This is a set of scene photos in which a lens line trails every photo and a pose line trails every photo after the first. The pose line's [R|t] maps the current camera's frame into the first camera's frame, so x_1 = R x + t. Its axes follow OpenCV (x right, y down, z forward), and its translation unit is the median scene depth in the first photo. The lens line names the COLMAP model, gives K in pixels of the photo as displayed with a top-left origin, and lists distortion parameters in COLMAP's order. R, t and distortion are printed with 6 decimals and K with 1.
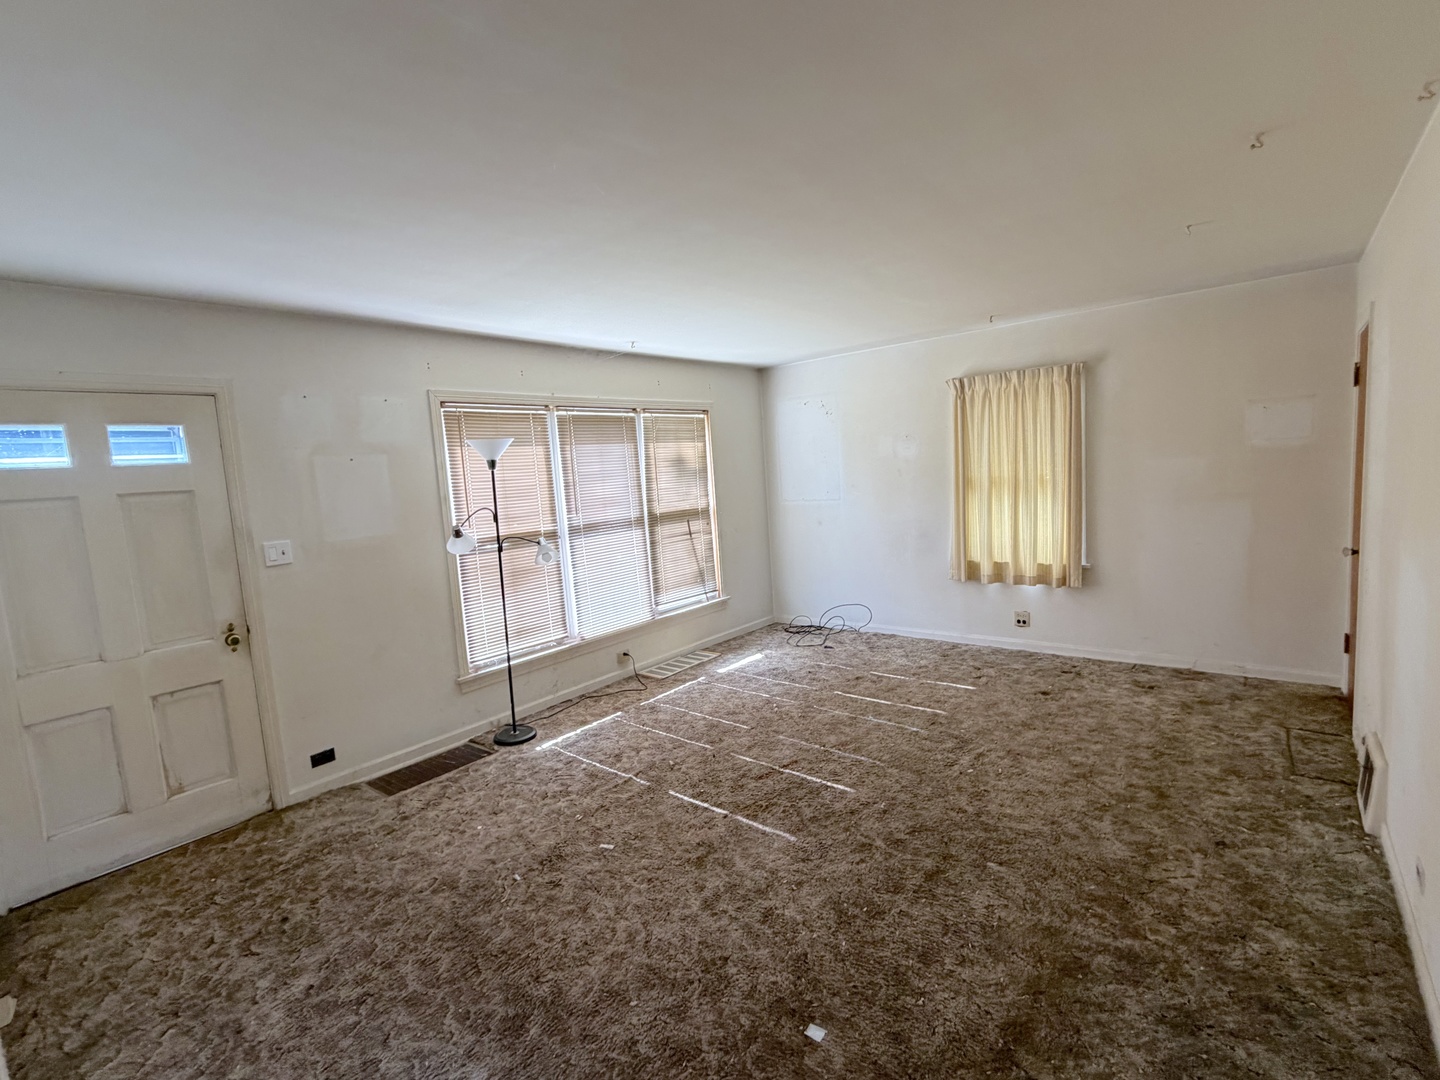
lens RADIAL K [[674.0, 0, 718.3], [0, 674.0, 537.8], [0, 0, 1]] dist [-0.000112, 0.000131]
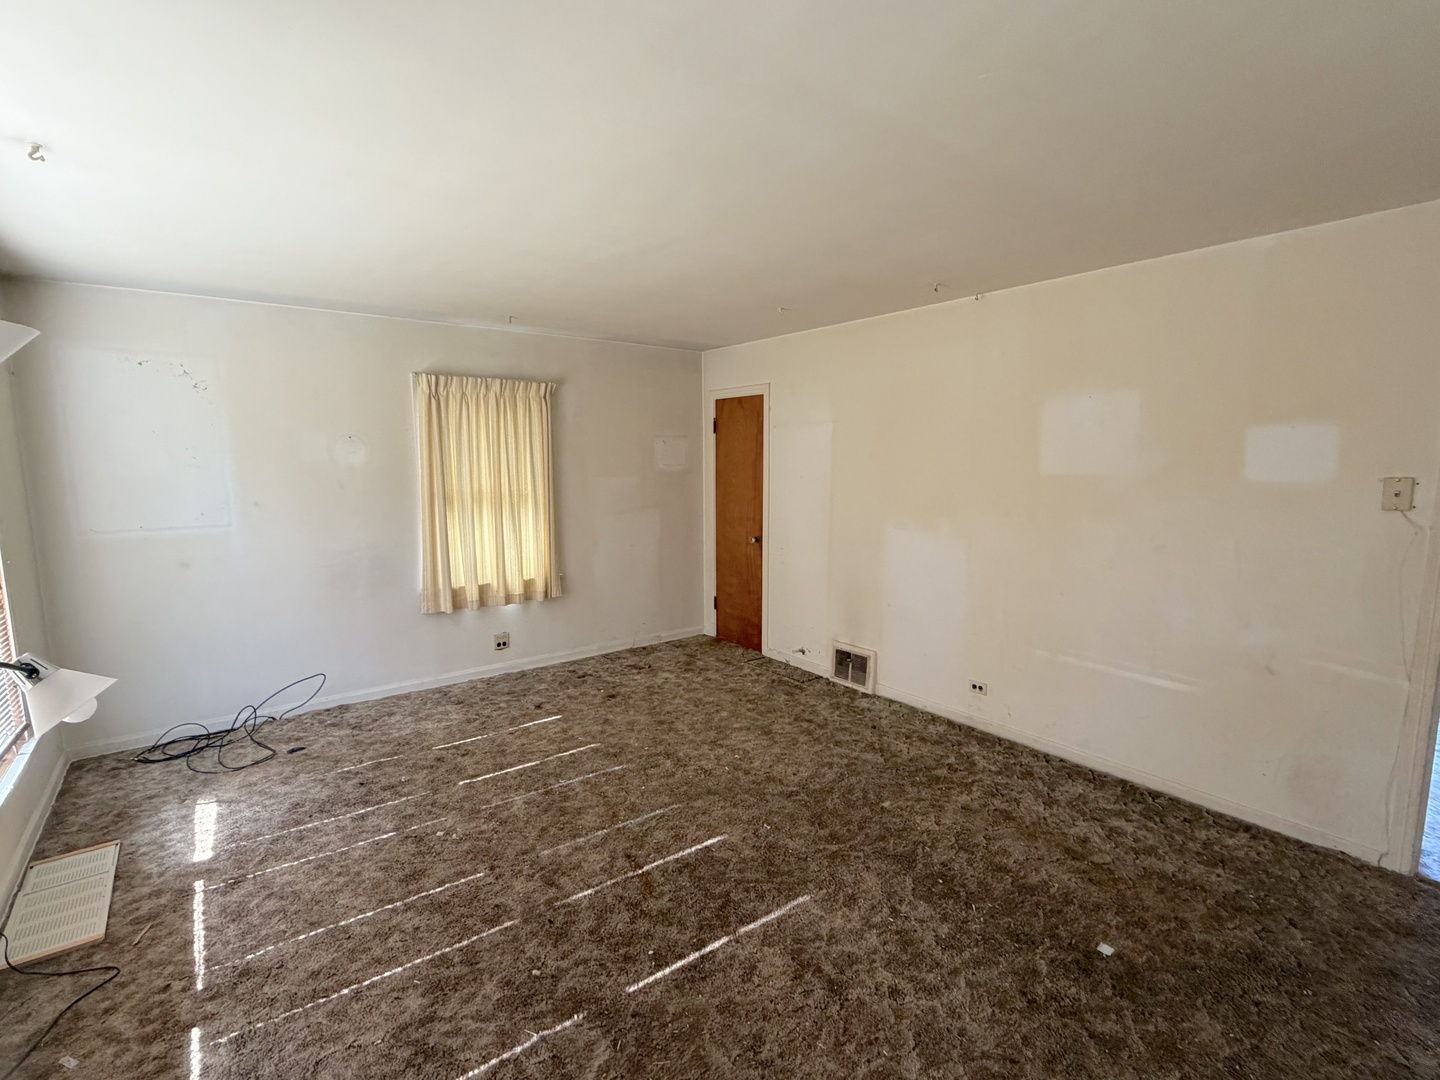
lens RADIAL K [[674.0, 0, 718.7], [0, 674.0, 547.5], [0, 0, 1]] dist [-0.000112, 0.000131]
pose [[0.226989, -0.068604, 0.971478, -0.446827], [0.090577, 0.994679, 0.049079, -0.033958], [-0.969676, 0.076853, 0.231995, 0.537079]]
